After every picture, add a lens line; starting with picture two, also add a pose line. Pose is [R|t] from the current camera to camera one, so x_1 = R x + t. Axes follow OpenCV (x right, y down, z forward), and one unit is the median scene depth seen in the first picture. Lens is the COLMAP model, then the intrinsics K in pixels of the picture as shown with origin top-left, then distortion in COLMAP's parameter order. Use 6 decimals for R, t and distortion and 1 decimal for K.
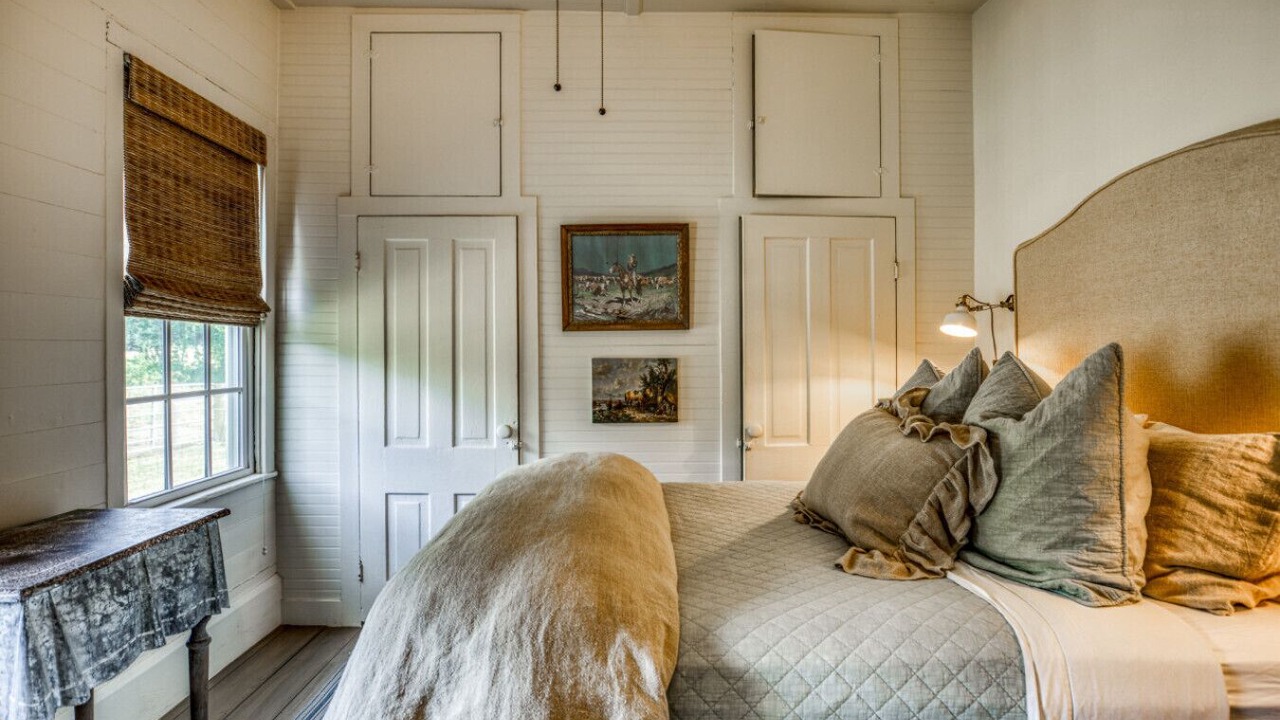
lens RADIAL K [[673.5, 0, 639.3], [0, 673.5, 350.7], [0, 0, 1]] dist [-0.017031, 0.001336]
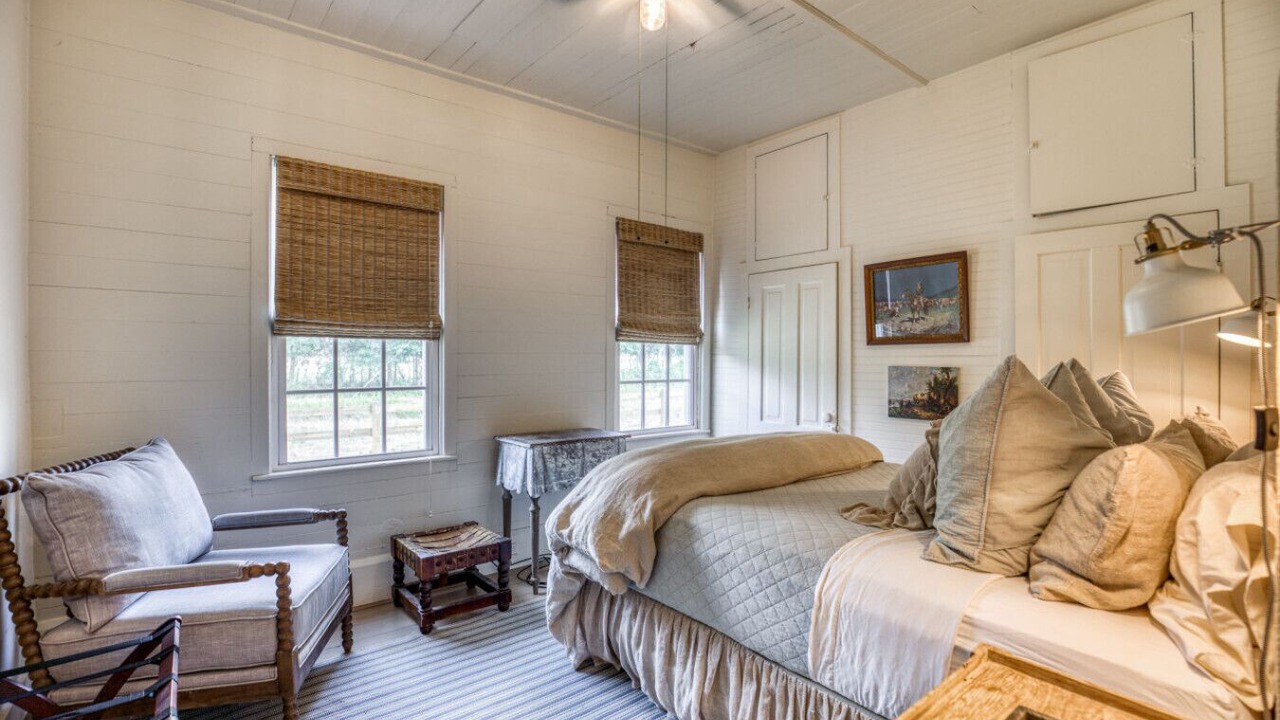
lens RADIAL K [[587.4, 0, 640.2], [0, 587.4, 358.9], [0, 0, 1]] dist [-0.001809, 0.000084]
pose [[0.614377, 0.006178, -0.788989, 0.525520], [-0.007747, 0.999968, 0.001798, -0.001102], [0.788975, 0.005008, 0.614405, -0.059736]]
